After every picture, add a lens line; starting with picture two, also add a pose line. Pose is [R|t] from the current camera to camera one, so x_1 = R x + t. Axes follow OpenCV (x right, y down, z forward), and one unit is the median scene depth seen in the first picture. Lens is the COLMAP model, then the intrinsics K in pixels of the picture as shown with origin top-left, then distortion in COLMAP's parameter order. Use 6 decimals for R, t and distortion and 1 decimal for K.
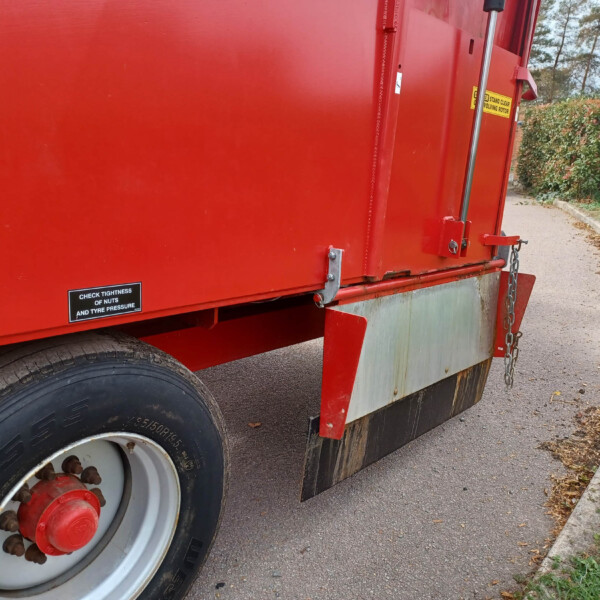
lens RADIAL K [[576.7, 0, 296.9], [0, 576.7, 298.7], [0, 0, 1]] dist [0.070393, -0.114280]
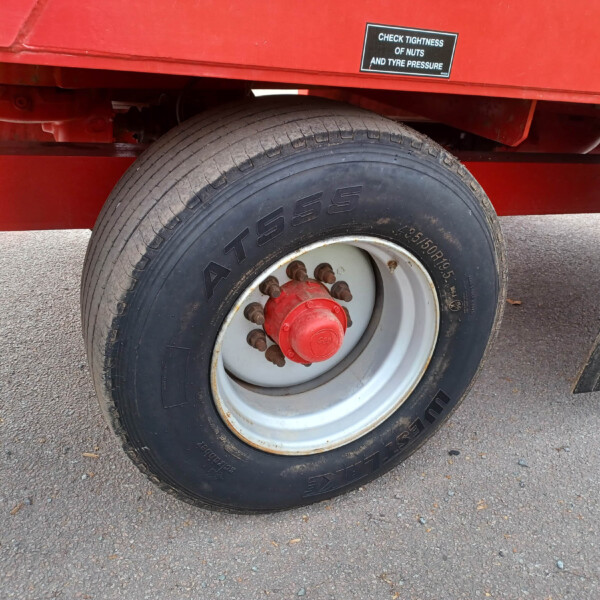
lens RADIAL K [[576.7, 0, 296.9], [0, 576.7, 298.7], [0, 0, 1]] dist [0.070393, -0.114280]
pose [[0.904096, 0.221820, -0.365247, -0.077922], [-0.148264, 0.964456, 0.218729, 0.112988], [0.400783, -0.143599, 0.904849, 0.149049]]
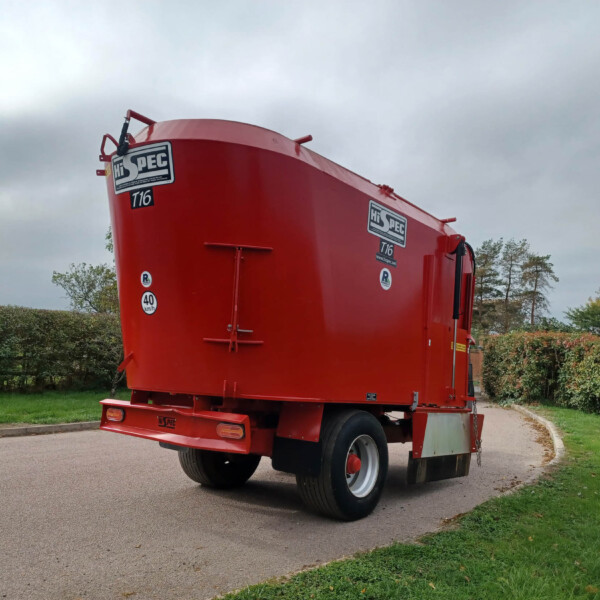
lens RADIAL K [[576.7, 0, 296.9], [0, 576.7, 298.7], [0, 0, 1]] dist [0.070393, -0.114280]
pose [[0.999181, 0.012356, 0.038520, -0.694570], [0.002346, 0.932908, -0.360107, 0.563776], [-0.040385, 0.359903, 0.932115, -2.076396]]
